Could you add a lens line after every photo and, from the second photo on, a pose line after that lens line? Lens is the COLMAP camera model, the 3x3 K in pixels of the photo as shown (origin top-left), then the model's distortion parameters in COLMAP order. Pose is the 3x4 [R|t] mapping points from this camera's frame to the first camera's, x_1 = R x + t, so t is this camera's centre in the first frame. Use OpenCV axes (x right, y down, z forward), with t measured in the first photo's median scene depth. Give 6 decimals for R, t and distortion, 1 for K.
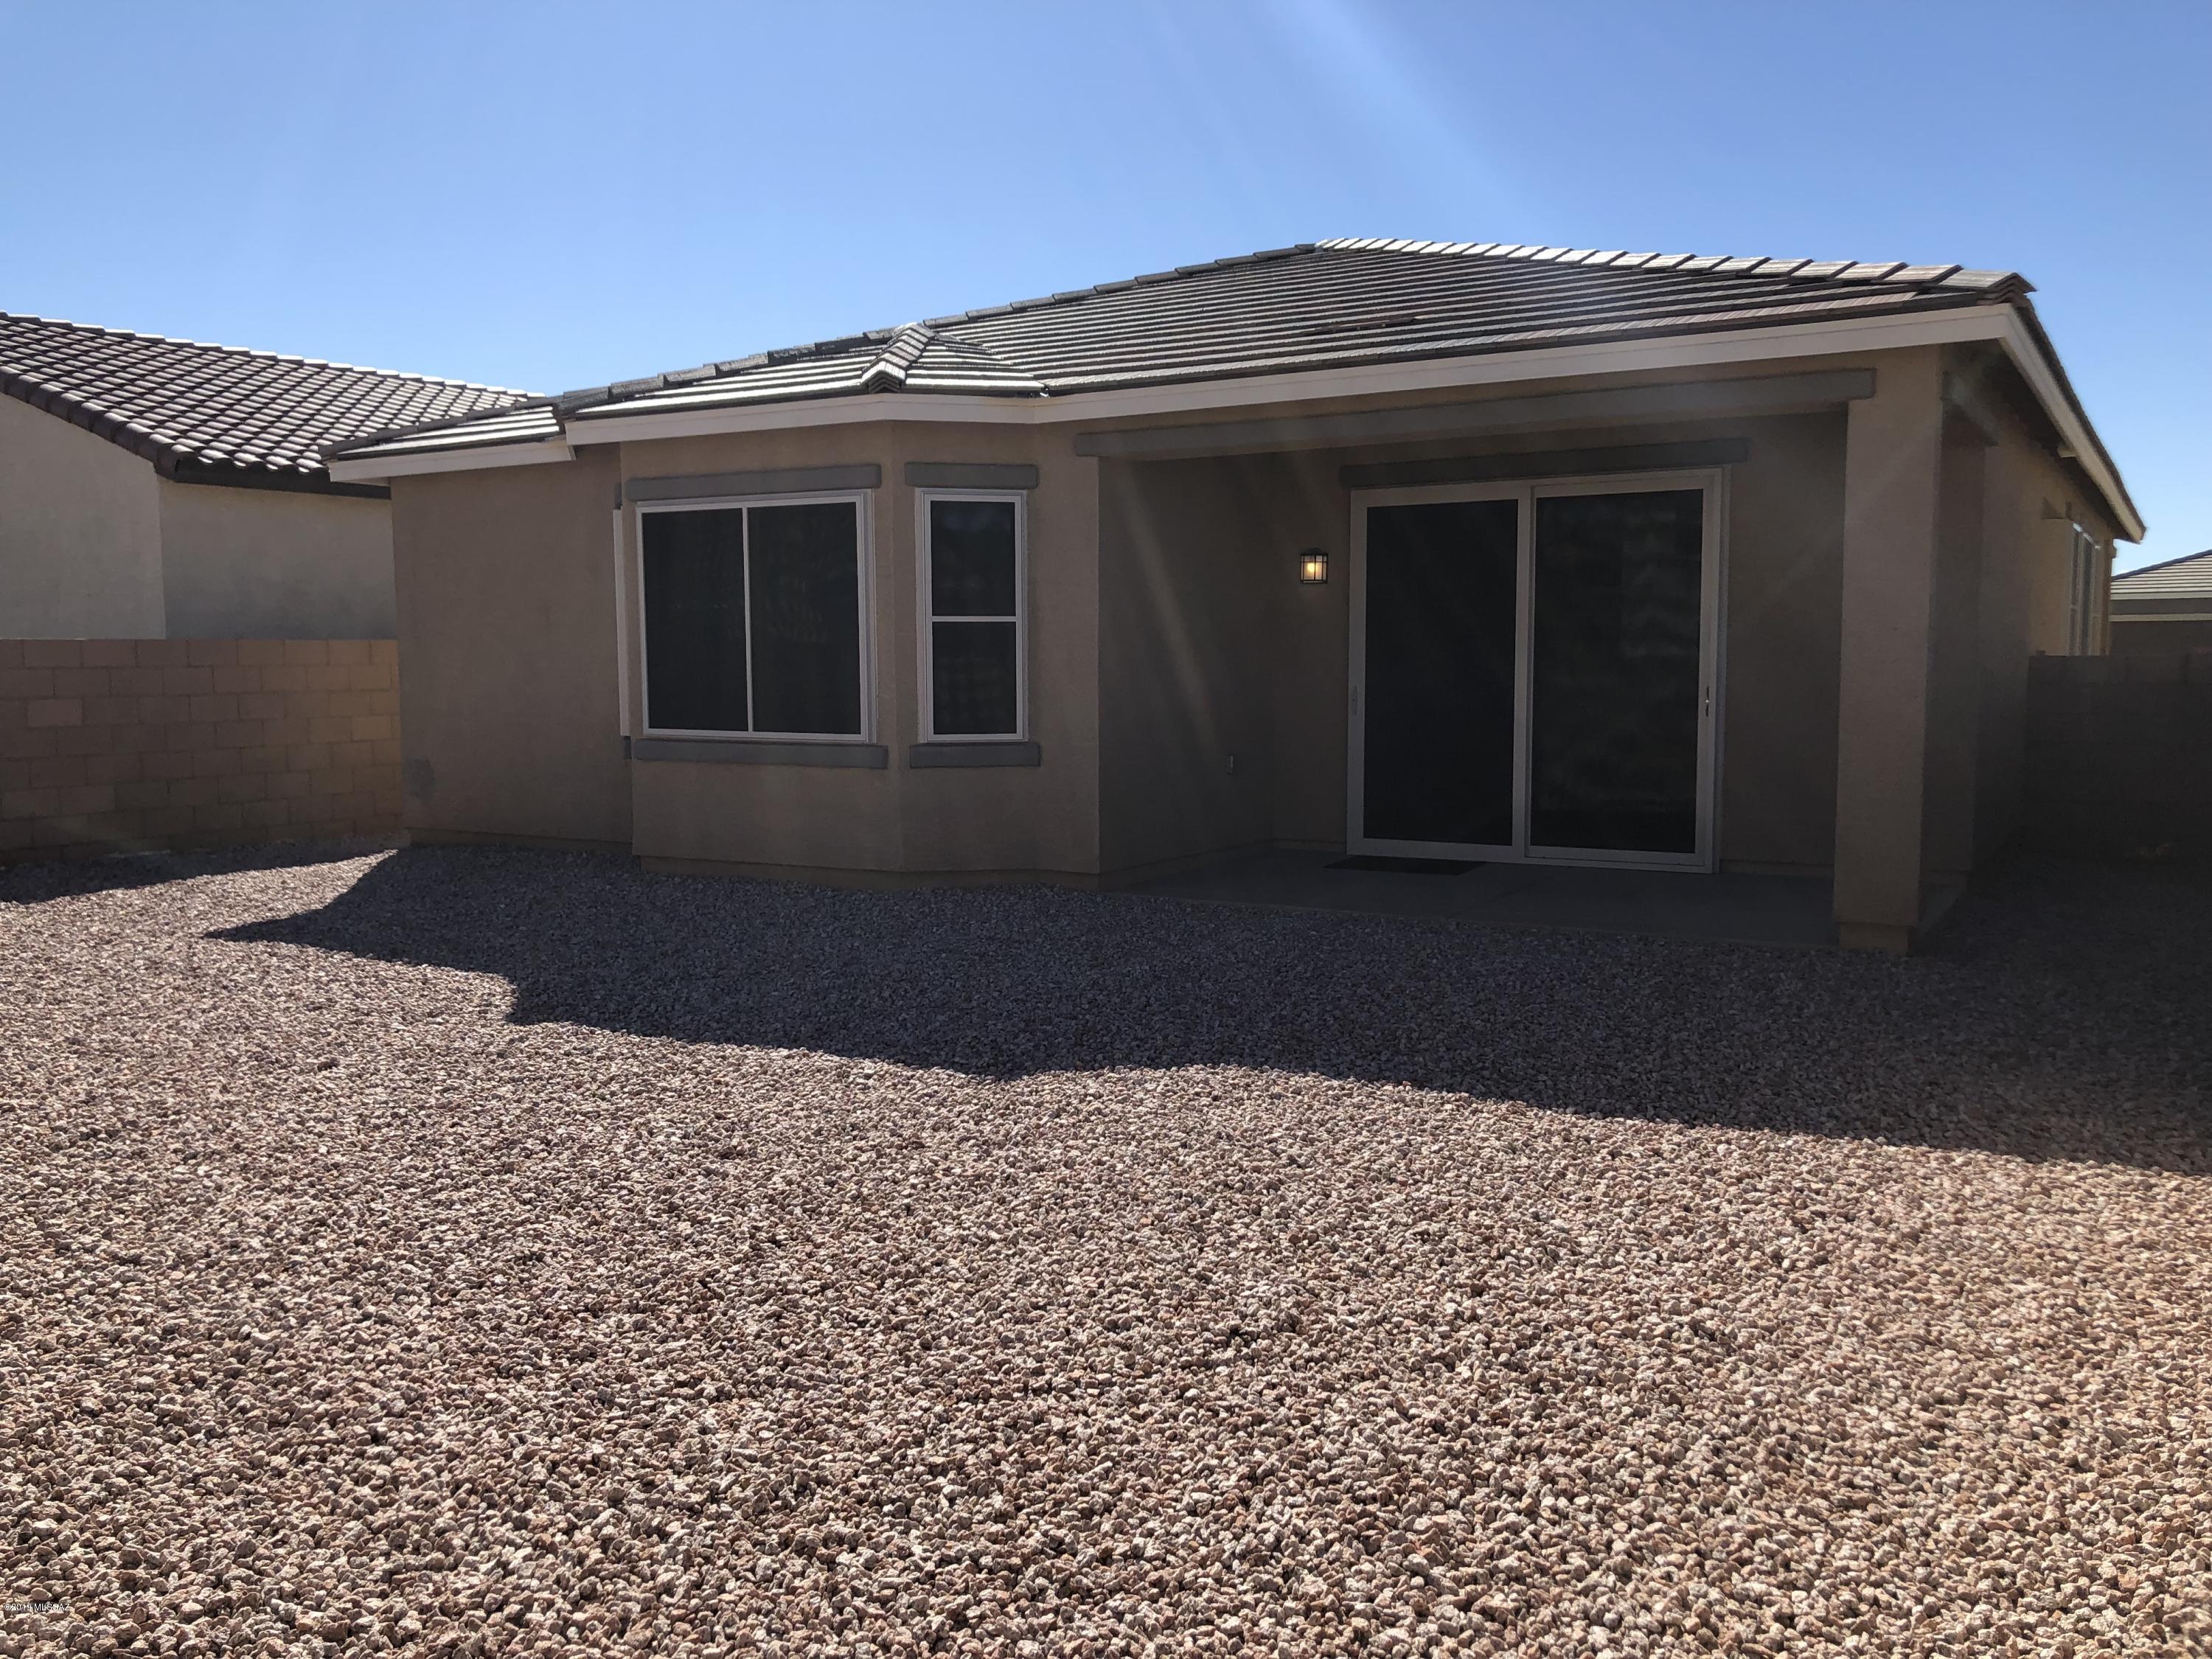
lens RADIAL K [[1815.1, 0, 1097.7], [0, 1815.1, 824.1], [0, 0, 1]] dist [0.002032, 0.007834]
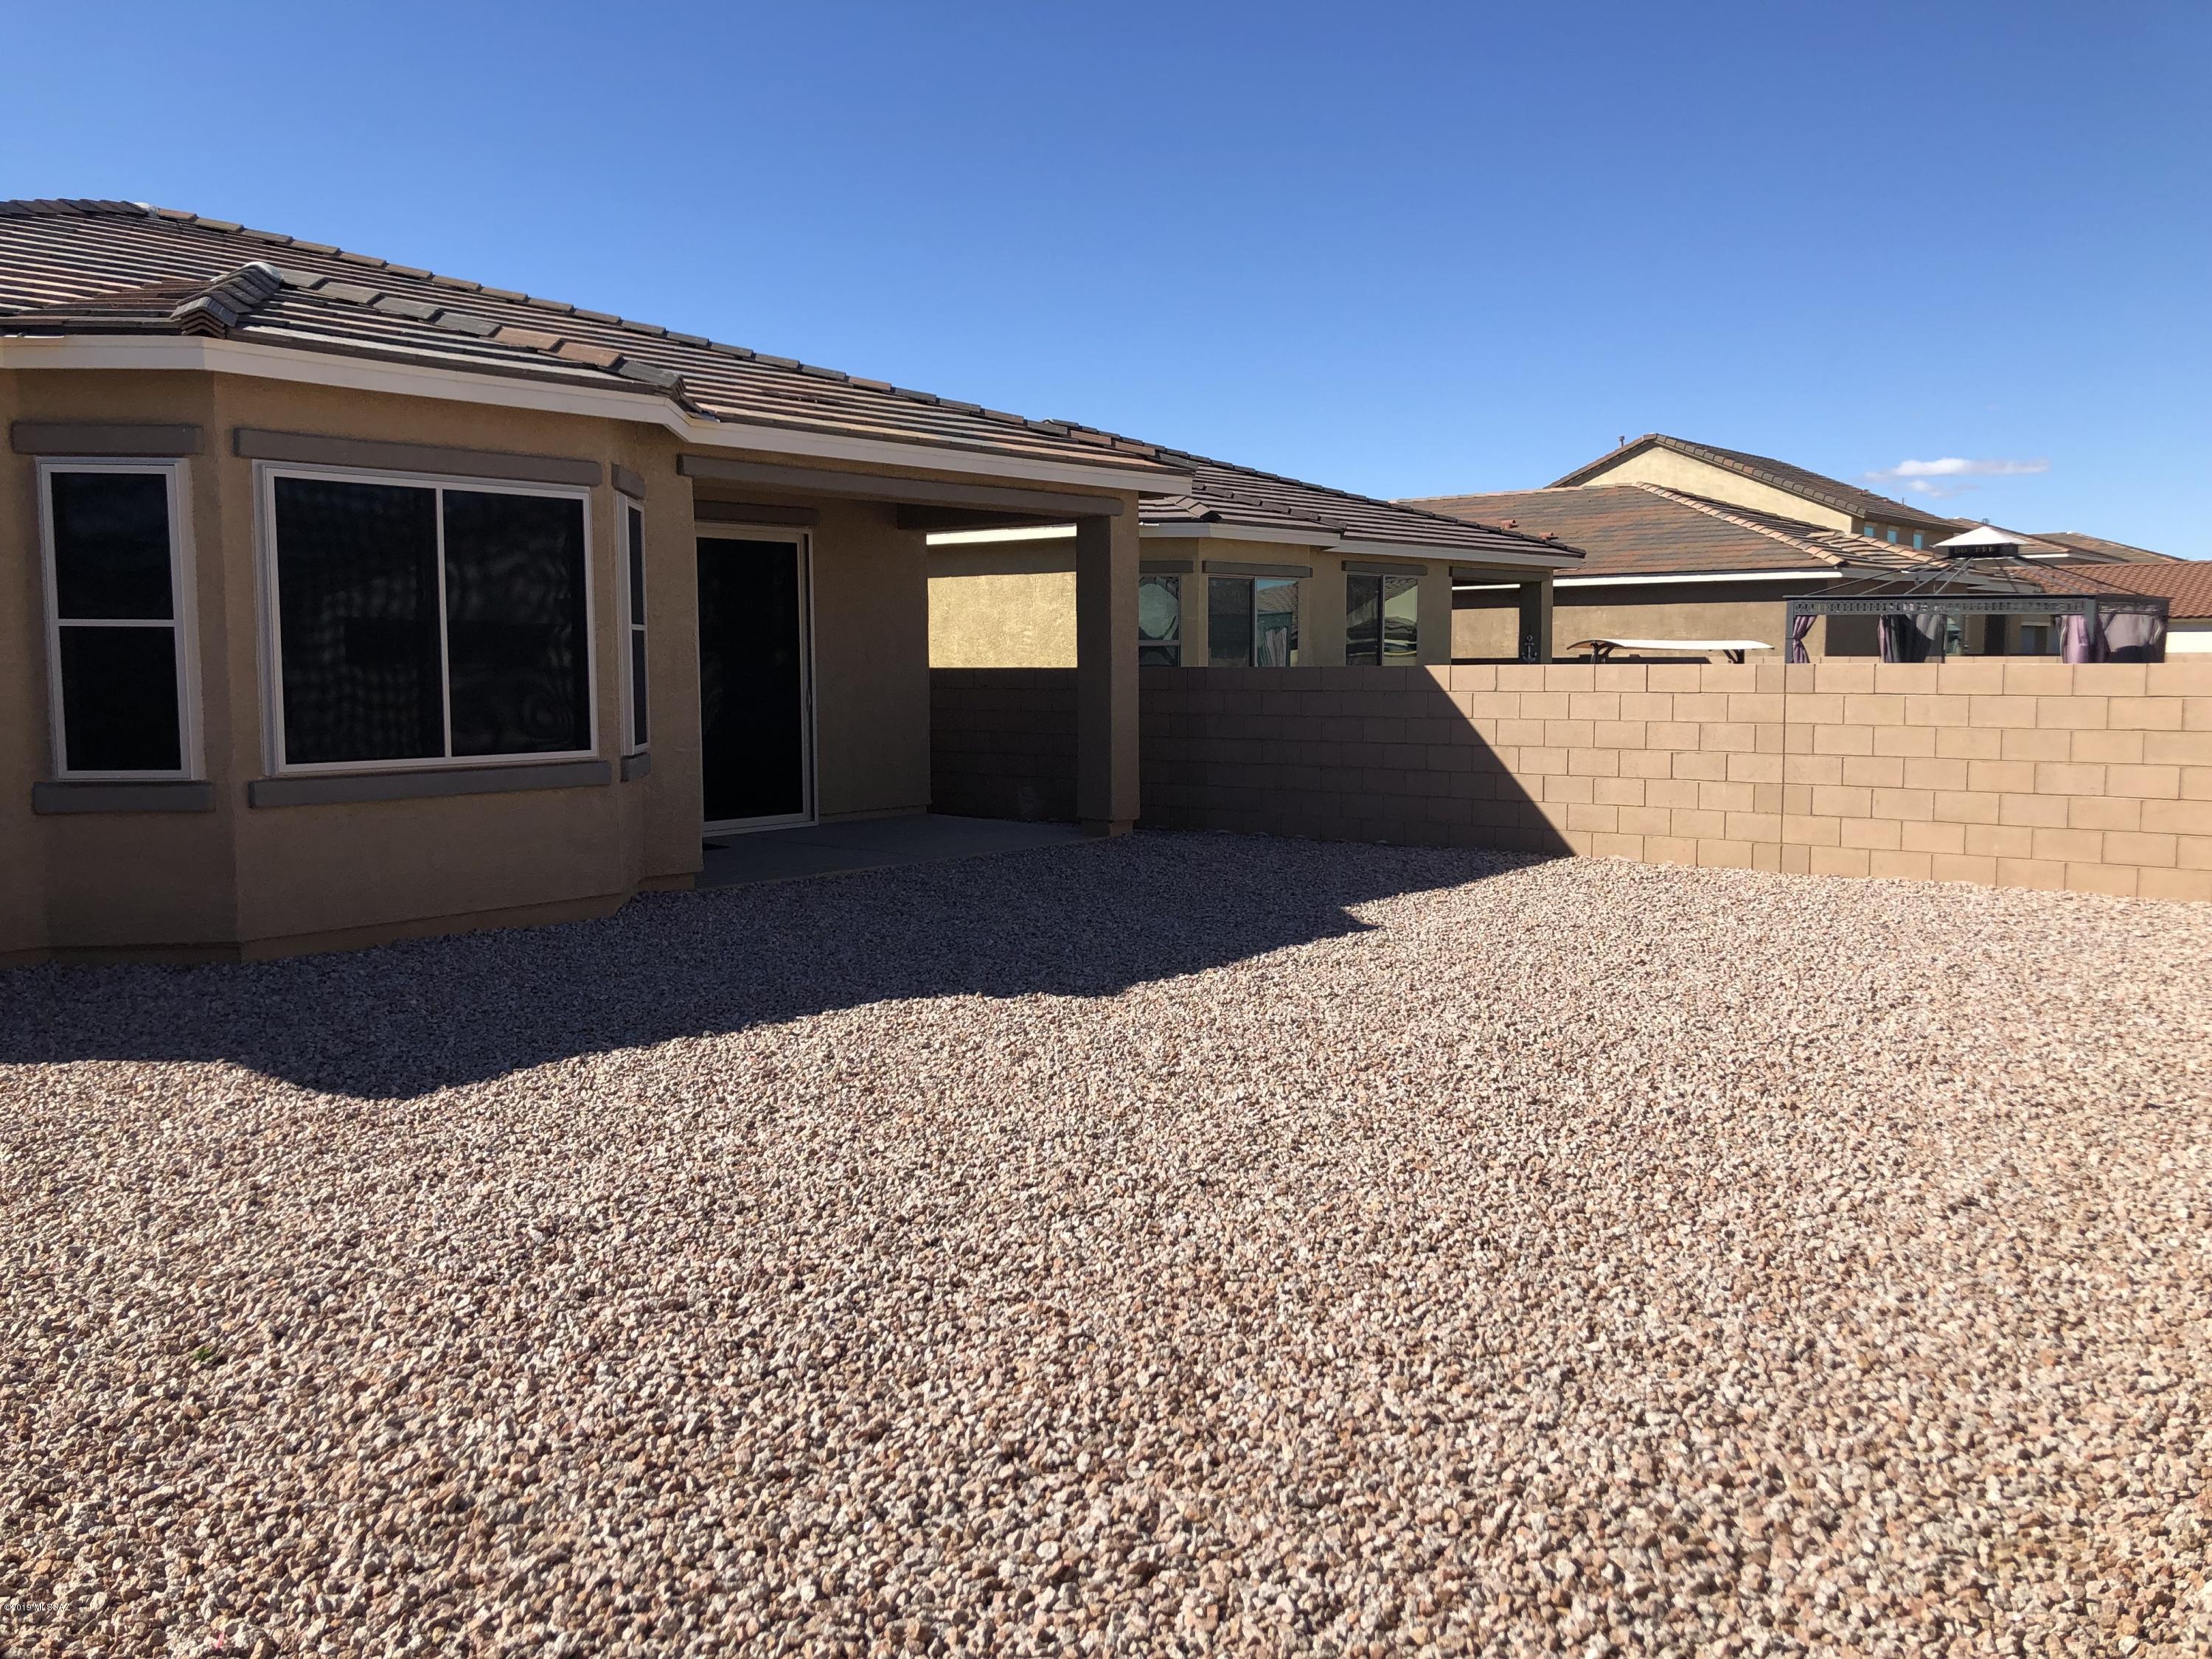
lens RADIAL K [[1815.1, 0, 1097.7], [0, 1815.1, 824.1], [0, 0, 1]] dist [0.002032, 0.007834]
pose [[0.166432, -0.086895, 0.982217, -0.957226], [0.098695, 0.992575, 0.071088, -0.049899], [-0.981101, 0.085109, 0.173773, 0.560778]]
